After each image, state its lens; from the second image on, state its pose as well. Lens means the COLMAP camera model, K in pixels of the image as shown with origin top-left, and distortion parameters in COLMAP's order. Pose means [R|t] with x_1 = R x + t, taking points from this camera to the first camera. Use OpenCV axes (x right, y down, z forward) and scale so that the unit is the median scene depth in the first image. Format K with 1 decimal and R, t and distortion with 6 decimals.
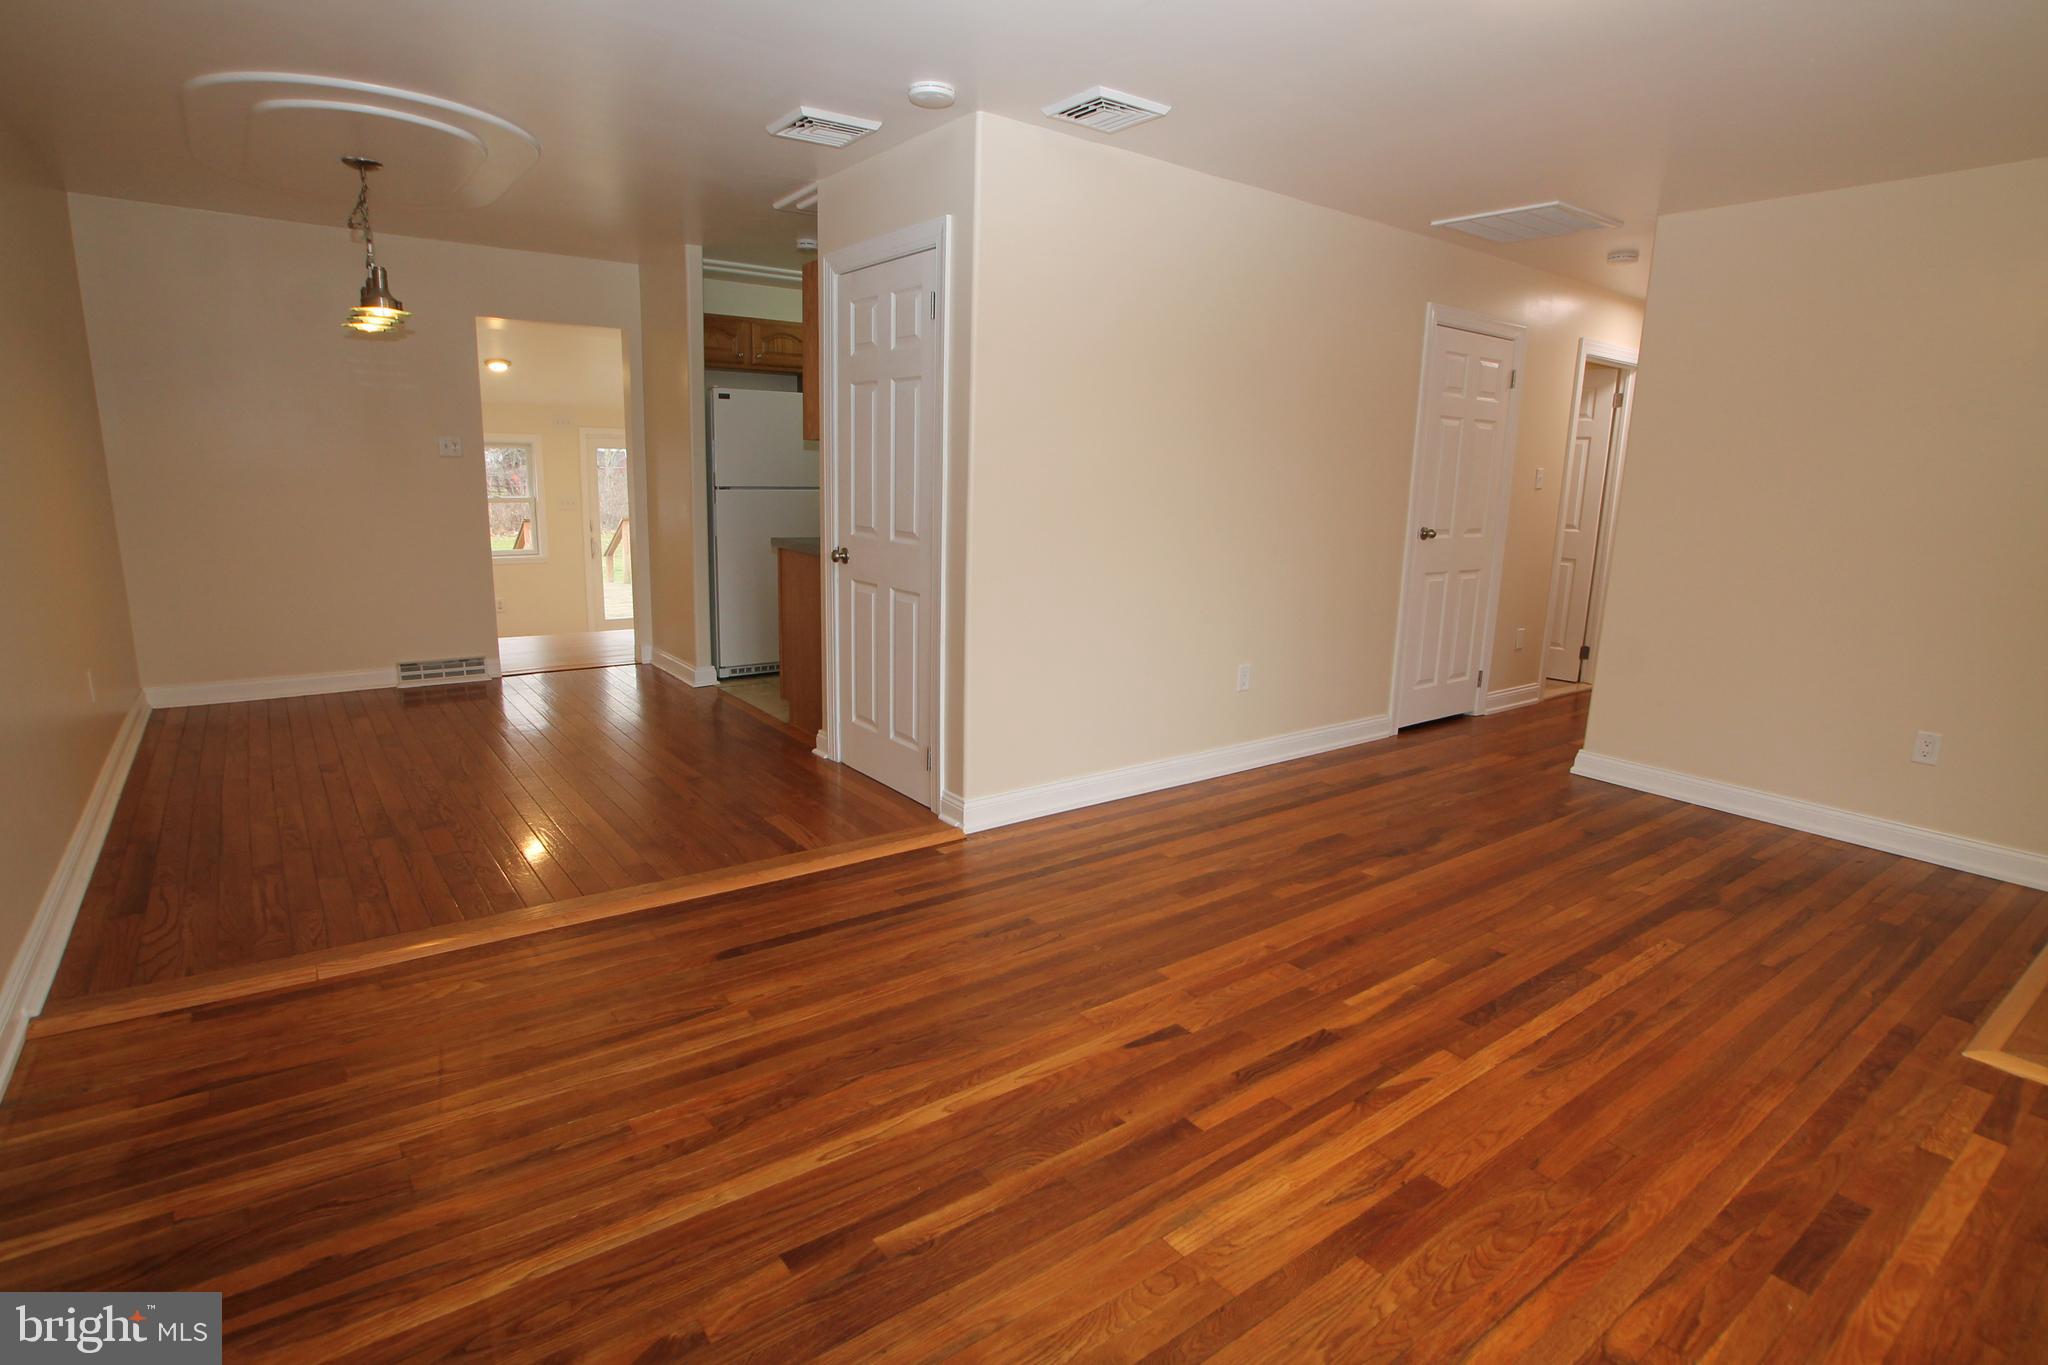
lens RADIAL K [[1046.2, 0, 1029.8], [0, 1046.2, 685.6], [0, 0, 1]] dist [-0.055711, 0.022340]
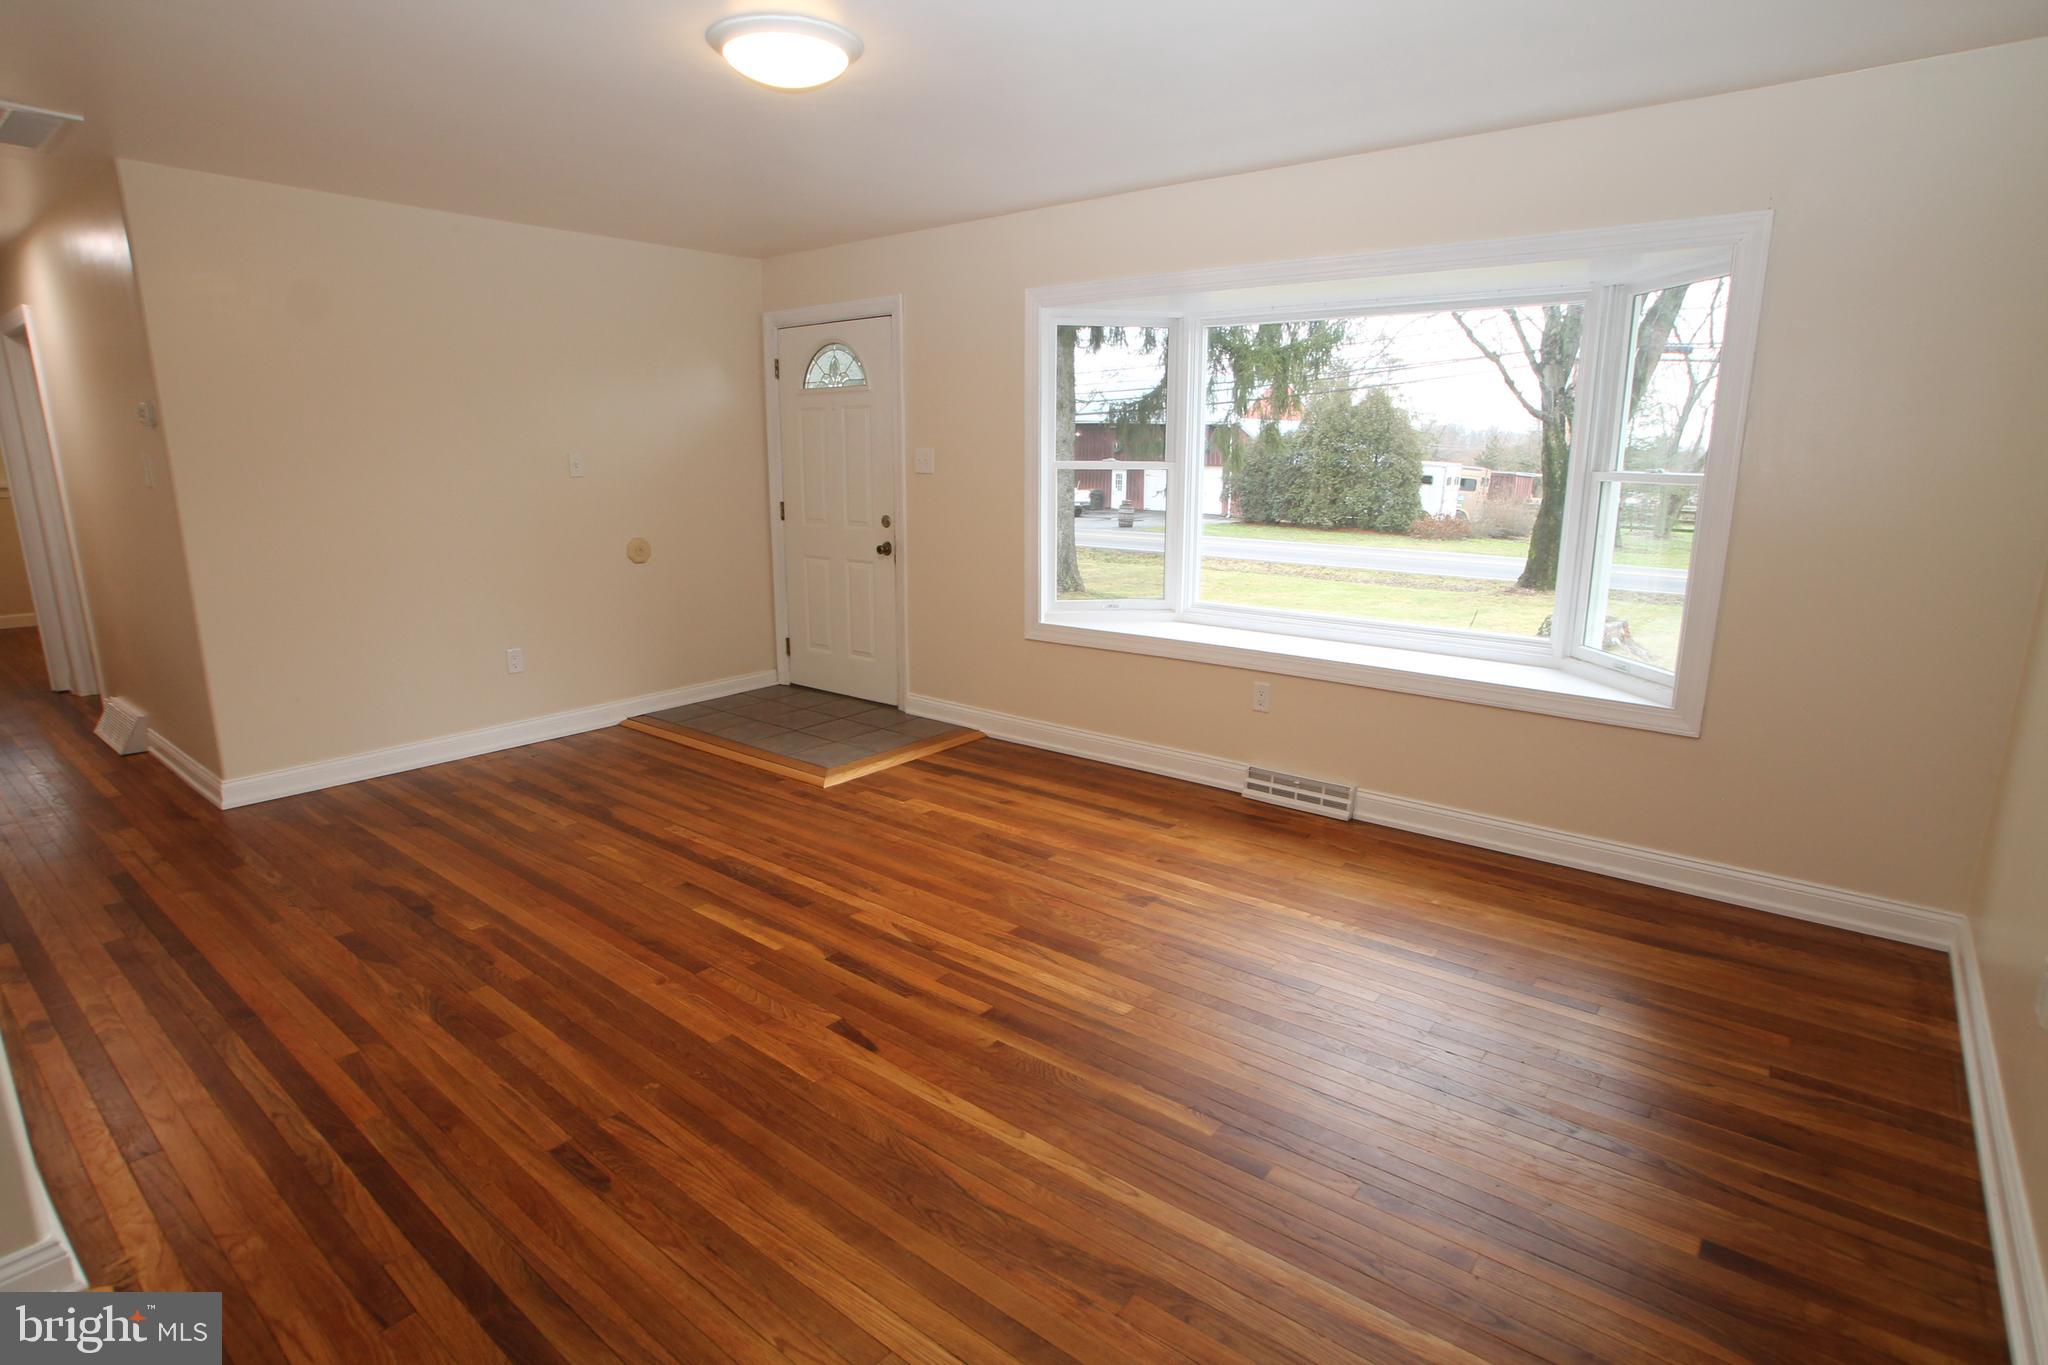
lens RADIAL K [[1046.2, 0, 1021.9], [0, 1046.2, 692.3], [0, 0, 1]] dist [-0.055711, 0.022340]
pose [[-0.236801, -0.248166, 0.939329, -0.701462], [0.191857, 0.935844, 0.295612, -0.222676], [-0.952426, 0.250218, -0.173997, 0.814302]]
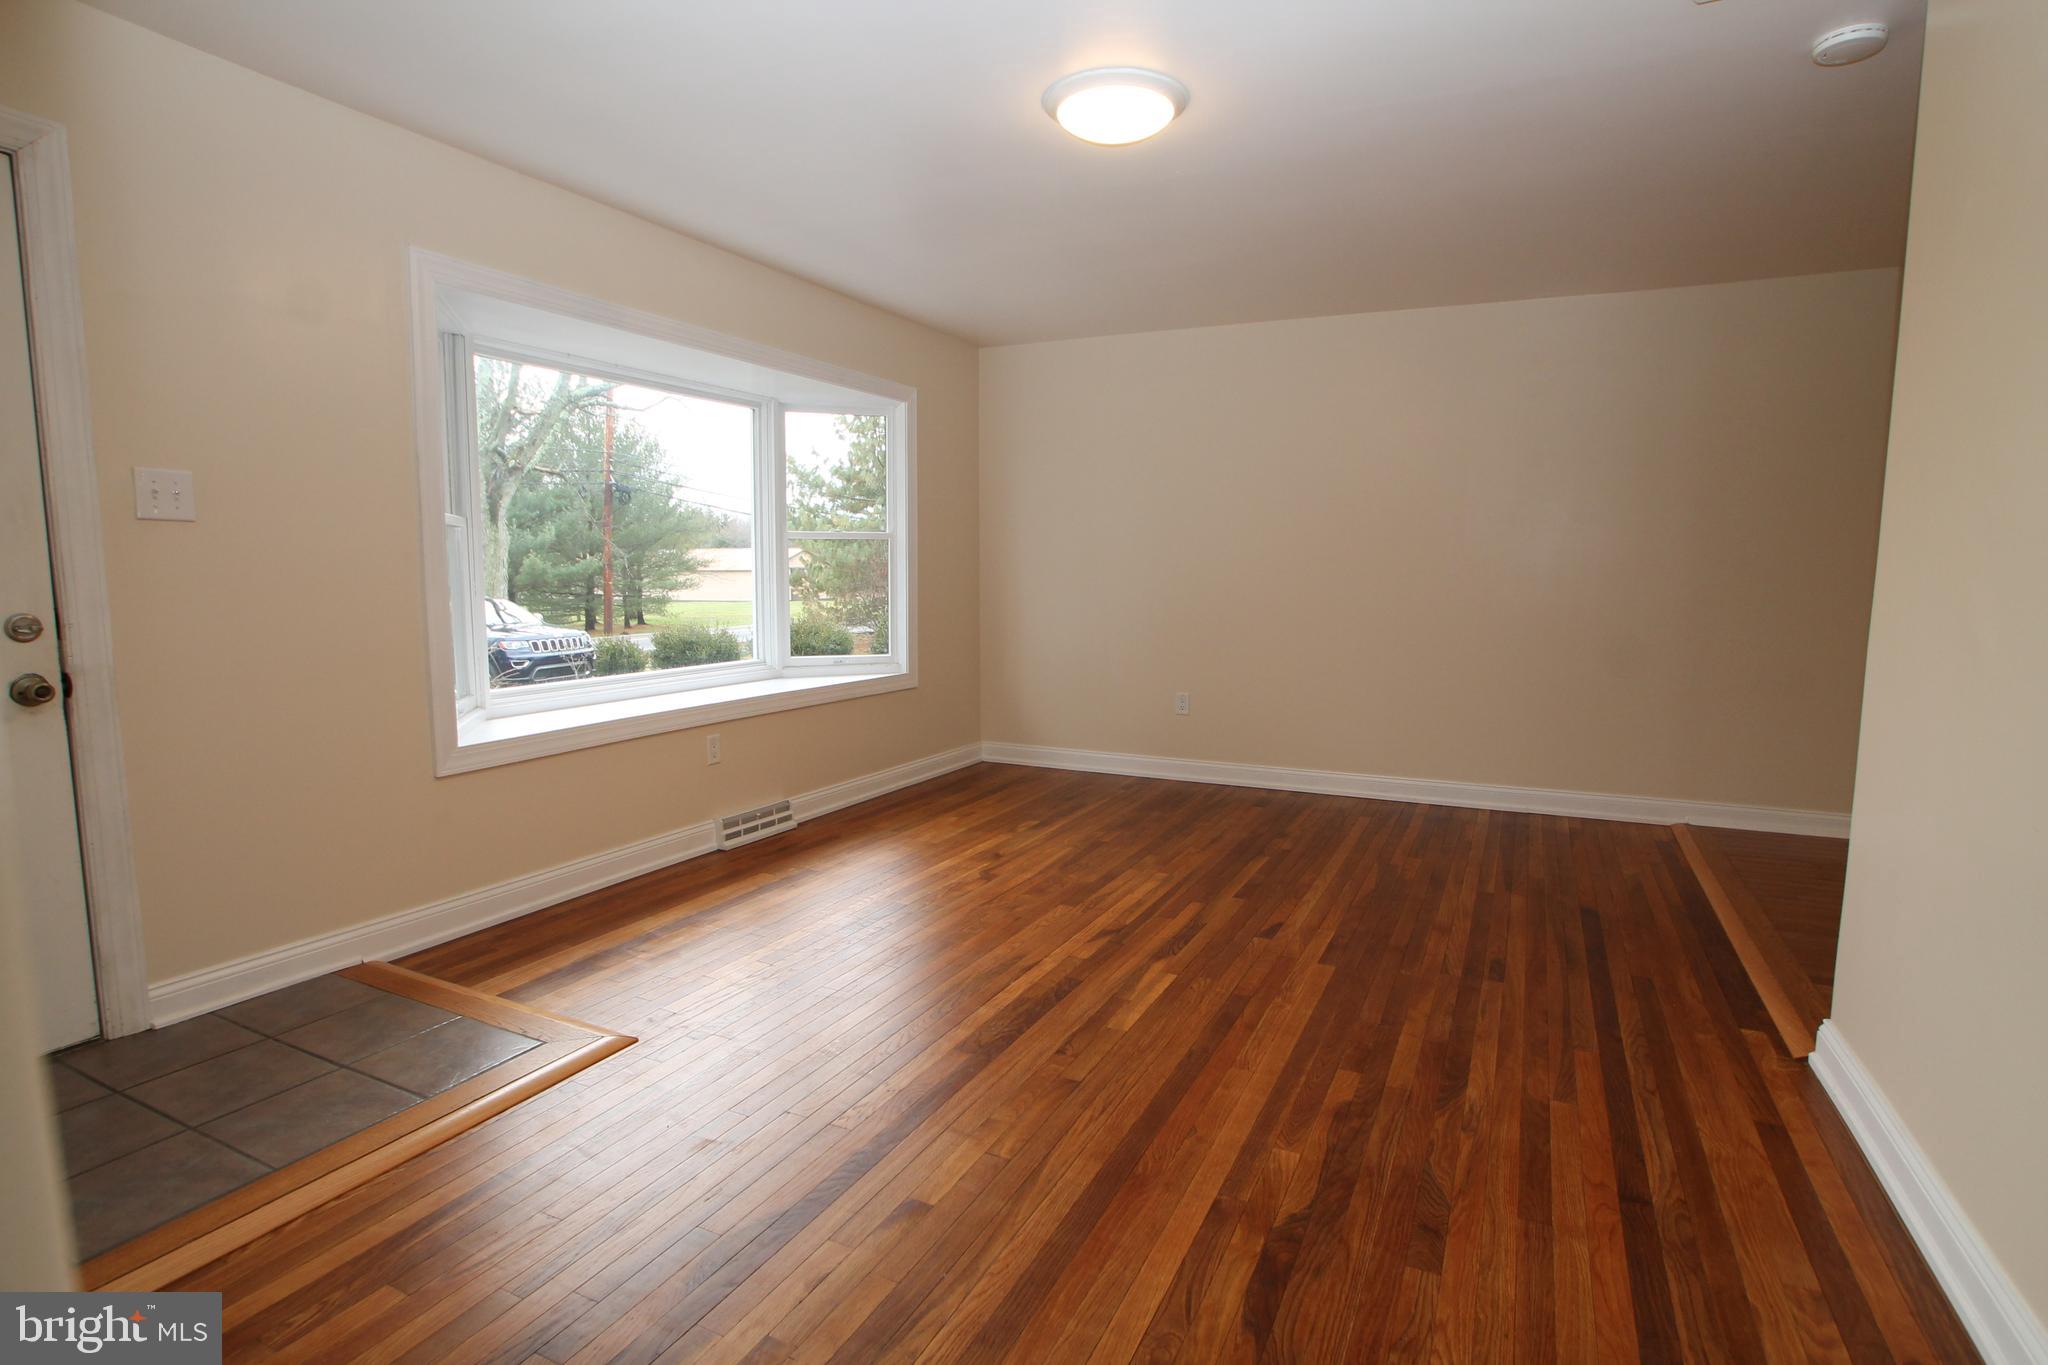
lens RADIAL K [[1046.2, 0, 1045.9], [0, 1046.2, 686.8], [0, 0, 1]] dist [-0.055711, 0.022340]
pose [[-0.882924, 0.017294, -0.469197, 0.892008], [-0.128679, 0.952145, 0.277239, -0.271421], [0.451539, 0.305157, -0.838446, 1.672225]]
